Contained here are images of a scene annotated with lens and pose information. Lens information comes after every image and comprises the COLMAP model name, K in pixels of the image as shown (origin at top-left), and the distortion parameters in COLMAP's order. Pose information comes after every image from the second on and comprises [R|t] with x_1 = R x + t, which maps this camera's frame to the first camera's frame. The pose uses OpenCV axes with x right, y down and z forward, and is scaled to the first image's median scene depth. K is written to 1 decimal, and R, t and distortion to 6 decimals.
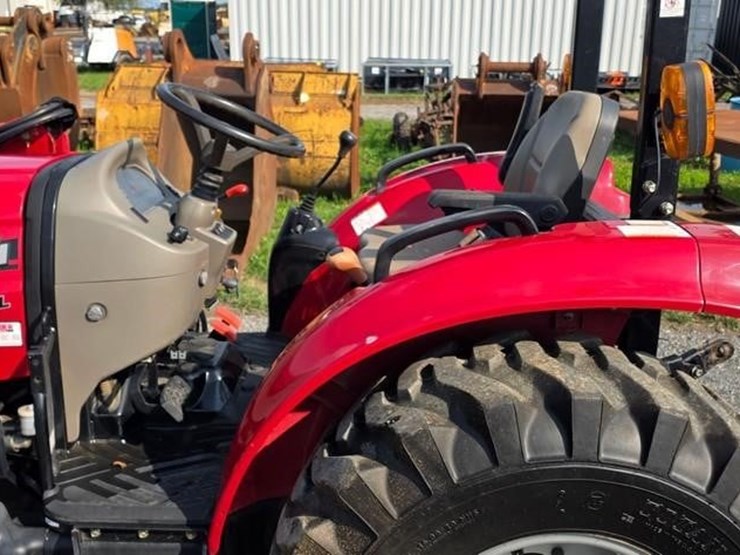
lens RADIAL K [[804.5, 0, 367.8], [0, 804.5, 266.1], [0, 0, 1]] dist [0.102224, -0.146022]
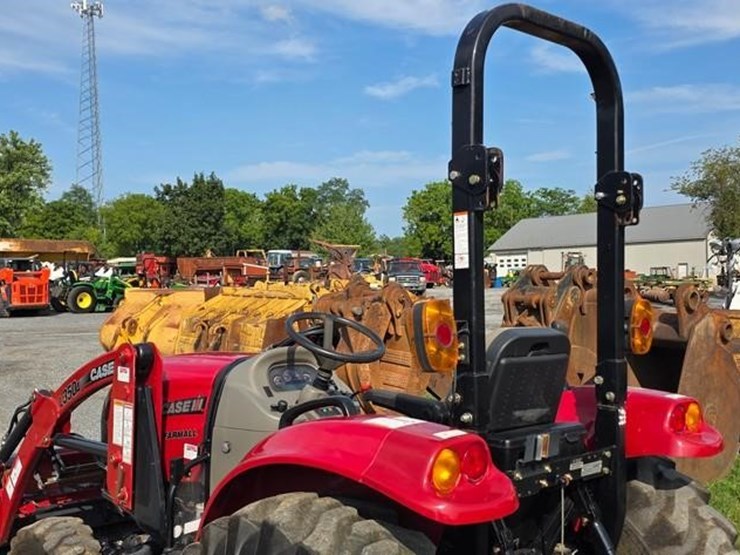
lens RADIAL K [[804.5, 0, 367.8], [0, 804.5, 266.1], [0, 0, 1]] dist [0.102224, -0.146022]
pose [[0.687977, -0.020902, -0.725432, 0.246567], [-0.196403, 0.956922, -0.213835, 0.001317], [0.698651, 0.289591, 0.654235, 0.003866]]
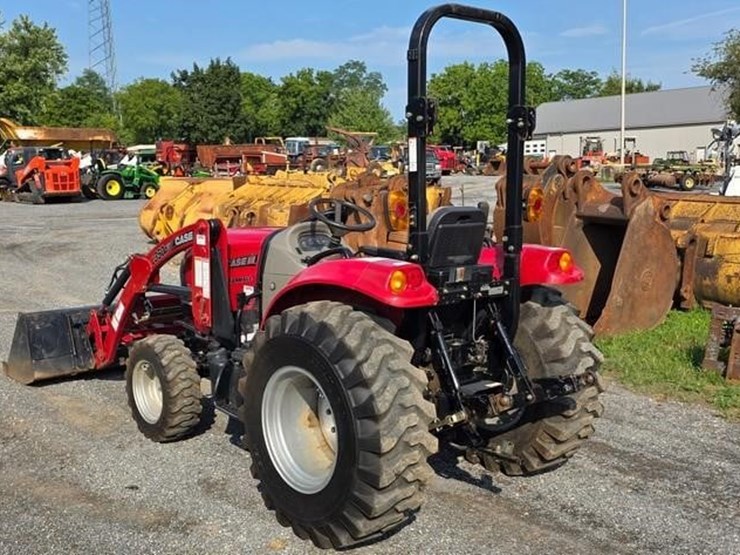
lens RADIAL K [[805.1, 0, 375.9], [0, 805.1, 268.2], [0, 0, 1]] dist [0.137780, -0.262499]
pose [[0.678279, 0.079756, -0.730463, 0.396212], [-0.193823, 0.978305, -0.073159, 0.029593], [0.708781, 0.191203, 0.679022, -0.112551]]
